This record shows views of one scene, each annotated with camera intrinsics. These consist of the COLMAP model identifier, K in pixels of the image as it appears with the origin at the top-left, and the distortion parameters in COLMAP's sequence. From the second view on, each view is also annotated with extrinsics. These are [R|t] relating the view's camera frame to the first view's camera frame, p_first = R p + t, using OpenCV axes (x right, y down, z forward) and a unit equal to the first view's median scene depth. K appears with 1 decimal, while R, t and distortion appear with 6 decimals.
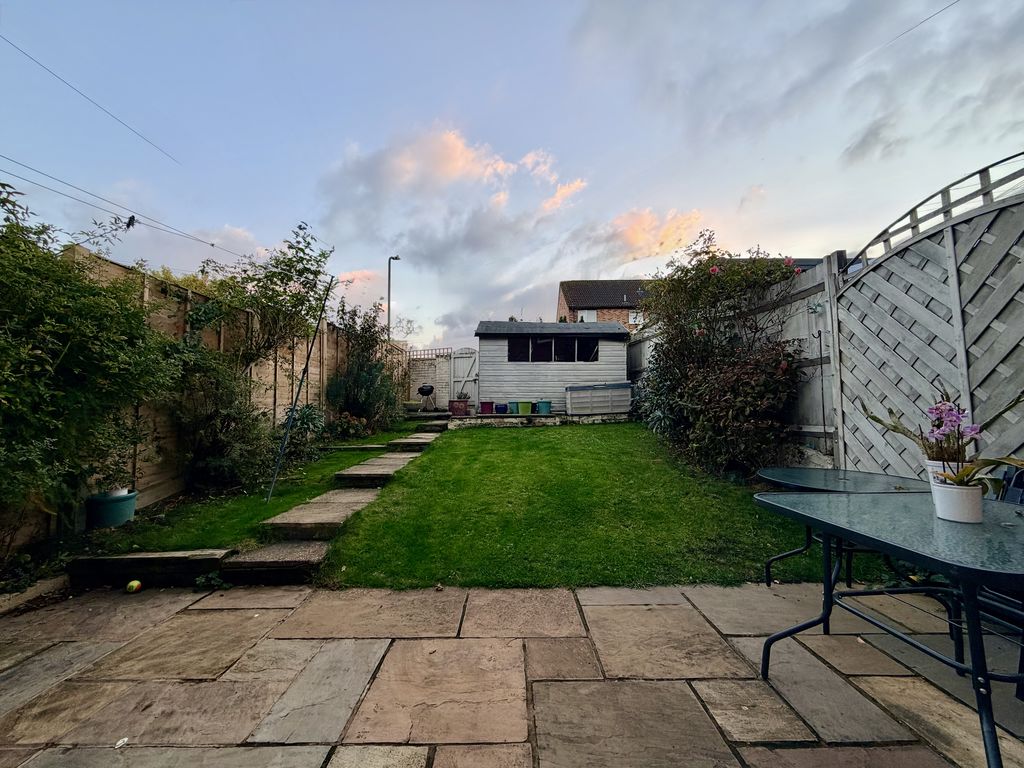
lens RADIAL K [[407.6, 0, 510.7], [0, 407.6, 385.7], [0, 0, 1]] dist [0.000951, -0.000430]
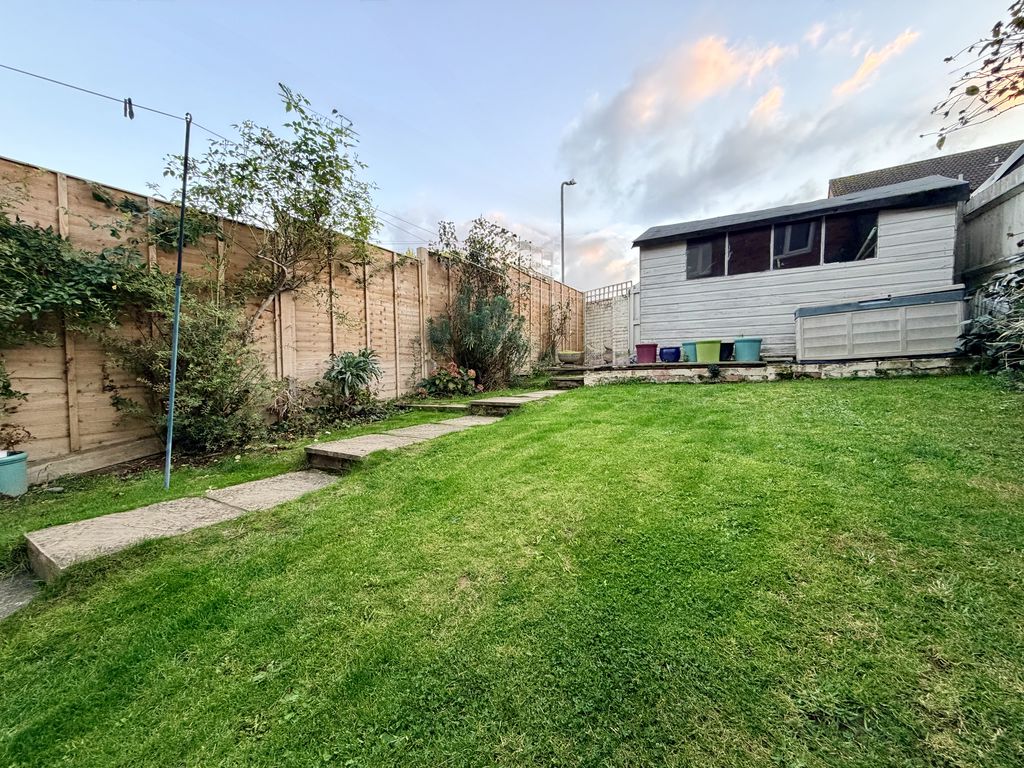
lens RADIAL K [[407.6, 0, 510.7], [0, 407.6, 385.7], [0, 0, 1]] dist [0.000951, -0.000430]
pose [[0.849570, 0.011641, -0.527348, 0.106623], [0.040976, 0.995279, 0.087983, 0.040246], [0.525883, -0.096356, 0.845082, 0.342484]]
